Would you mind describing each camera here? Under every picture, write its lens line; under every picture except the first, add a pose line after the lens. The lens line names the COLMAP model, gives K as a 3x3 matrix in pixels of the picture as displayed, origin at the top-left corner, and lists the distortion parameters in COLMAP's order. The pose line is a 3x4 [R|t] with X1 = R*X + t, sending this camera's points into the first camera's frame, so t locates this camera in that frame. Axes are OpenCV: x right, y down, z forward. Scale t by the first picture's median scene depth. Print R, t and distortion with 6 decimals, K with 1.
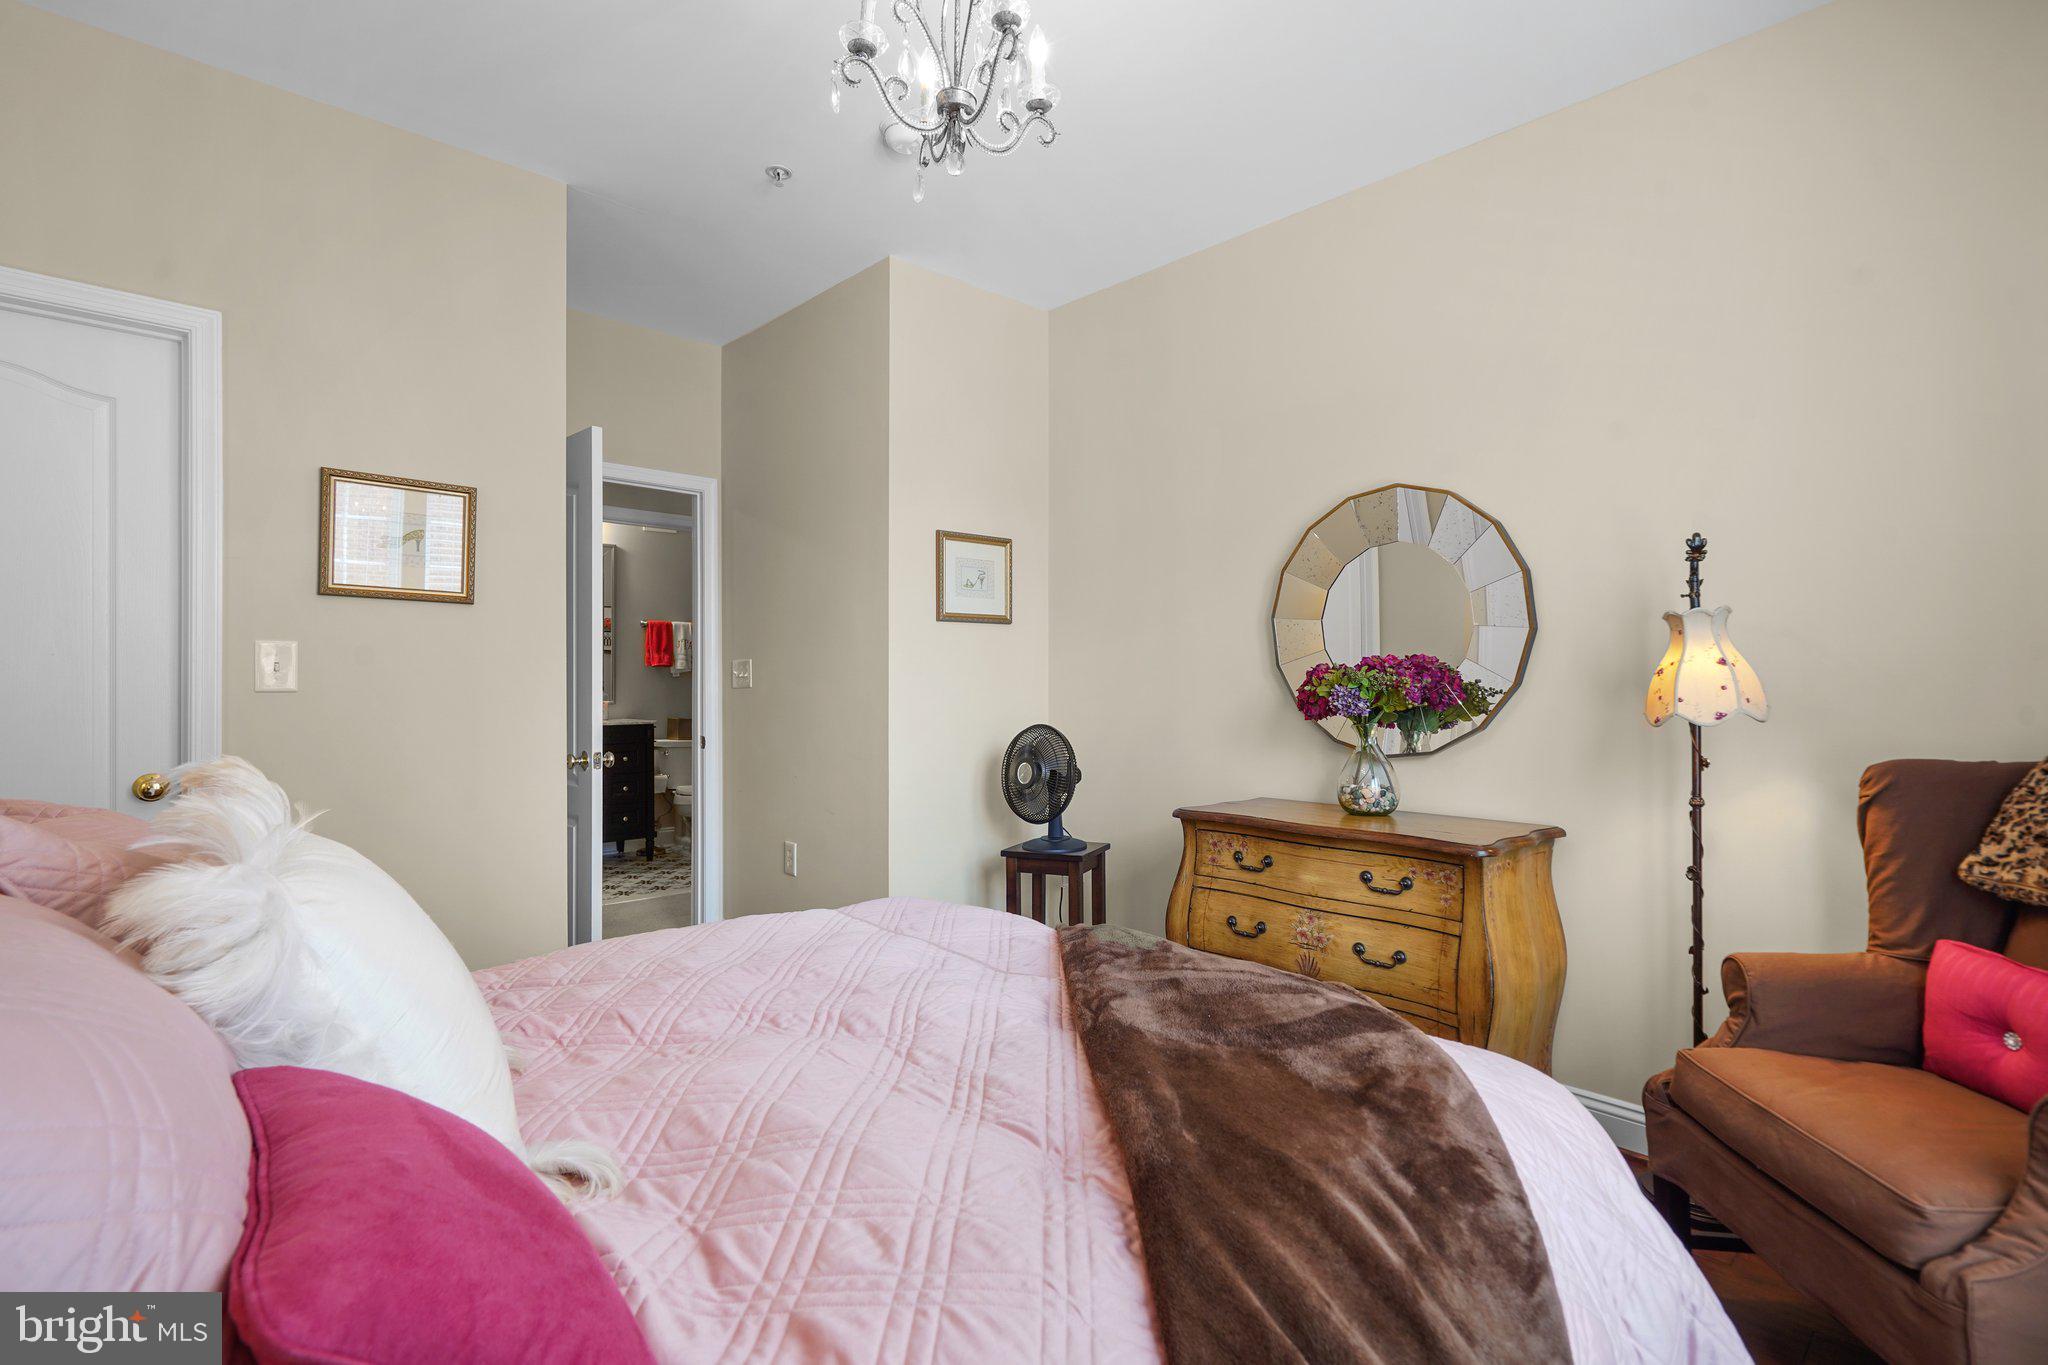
lens RADIAL K [[917.1, 0, 1024.0], [0, 917.1, 682.5], [0, 0, 1]] dist [0.000277, 0.000209]
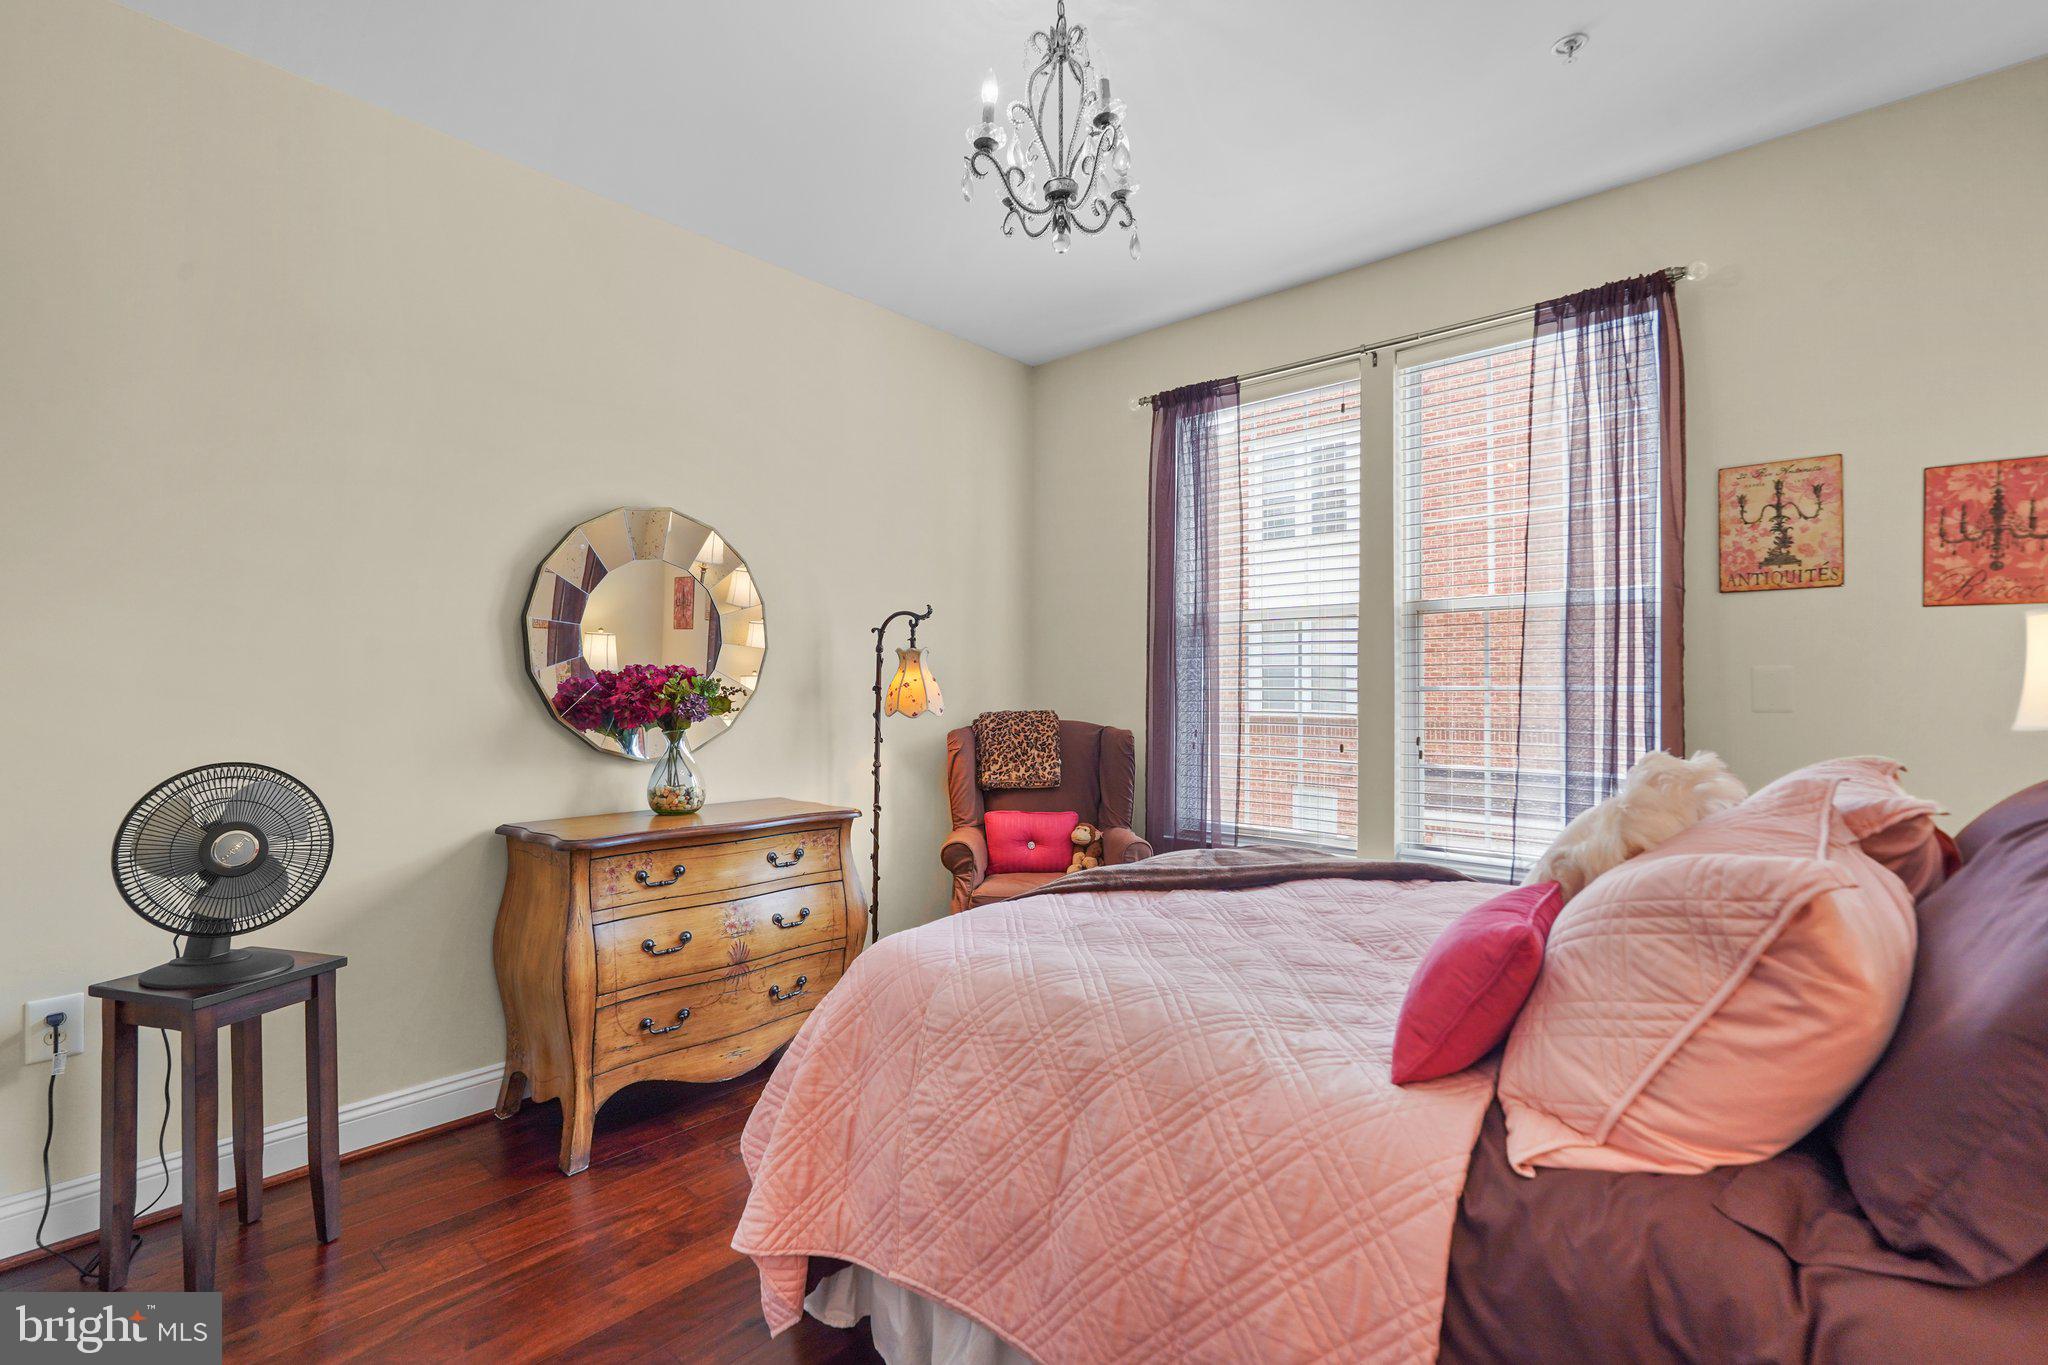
lens RADIAL K [[917.1, 0, 1024.0], [0, 917.1, 682.5], [0, 0, 1]] dist [0.000277, 0.000209]
pose [[-0.071069, 0.002021, 0.997469, -0.791526], [-0.015985, 0.999867, -0.003164, -0.012521], [-0.997343, -0.016169, -0.071028, 0.738903]]
